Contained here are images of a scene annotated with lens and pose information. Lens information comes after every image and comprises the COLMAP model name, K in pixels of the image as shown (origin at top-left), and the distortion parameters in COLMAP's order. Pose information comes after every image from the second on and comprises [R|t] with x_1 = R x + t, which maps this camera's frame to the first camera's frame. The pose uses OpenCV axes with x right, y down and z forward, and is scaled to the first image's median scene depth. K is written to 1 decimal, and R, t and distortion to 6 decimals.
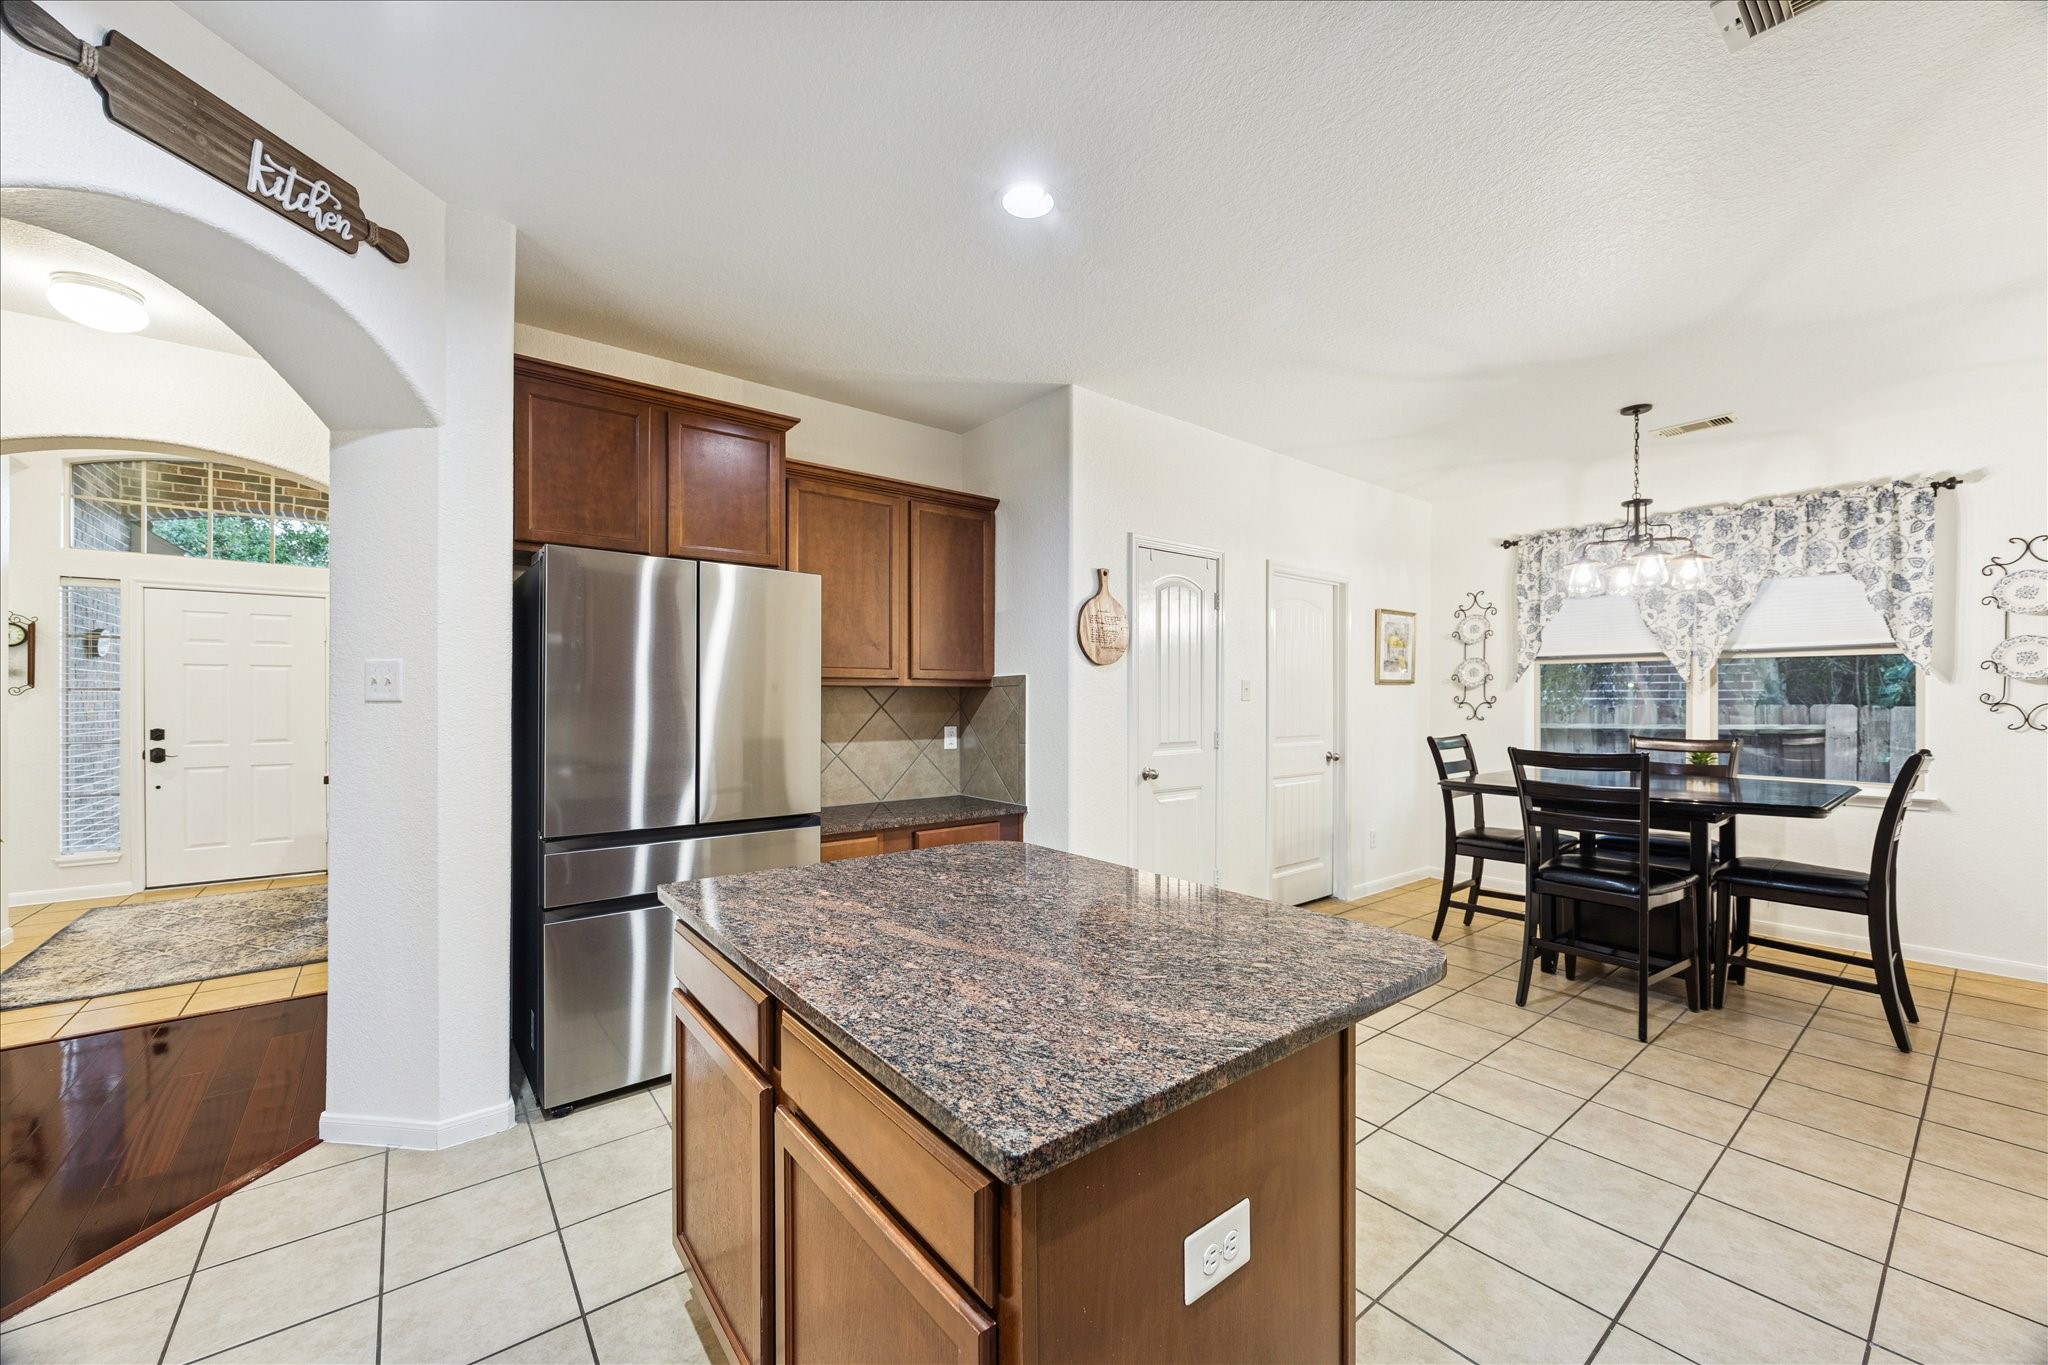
lens RADIAL K [[788.0, 0, 1027.5], [0, 788.0, 692.9], [0, 0, 1]] dist [-0.000597, 0.000189]
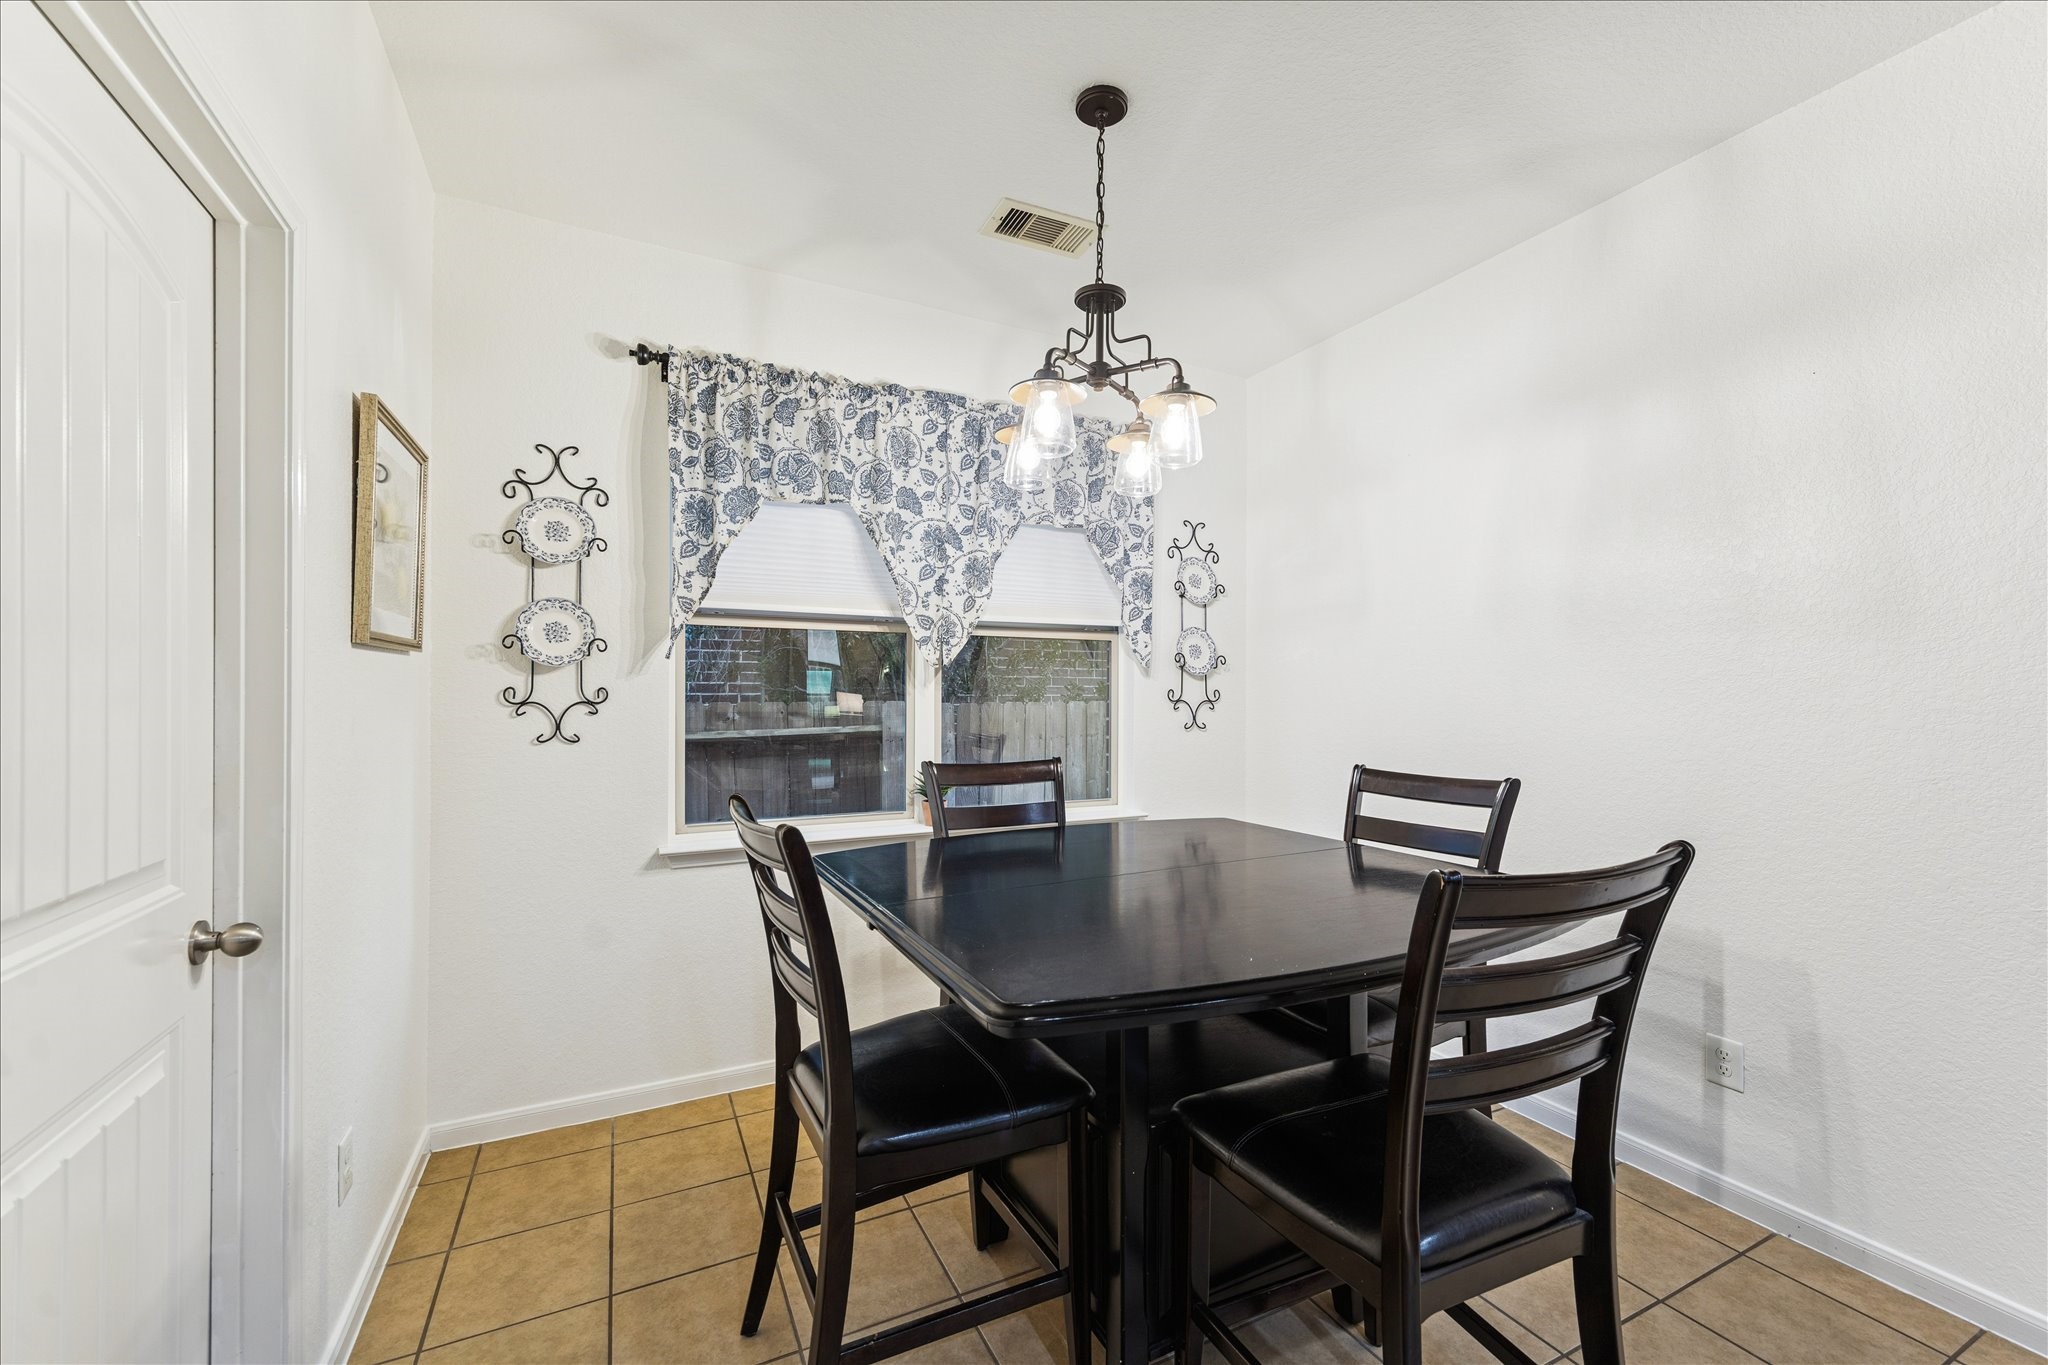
lens RADIAL K [[837.6, 0, 1027.6], [0, 837.6, 683.3], [0, 0, 1]] dist [-0.000196, -0.000039]
pose [[0.204494, 0.011266, 0.978803, 0.186586], [-0.013349, 0.999873, -0.008720, 0.002869], [-0.978777, -0.011283, 0.204618, 0.703454]]
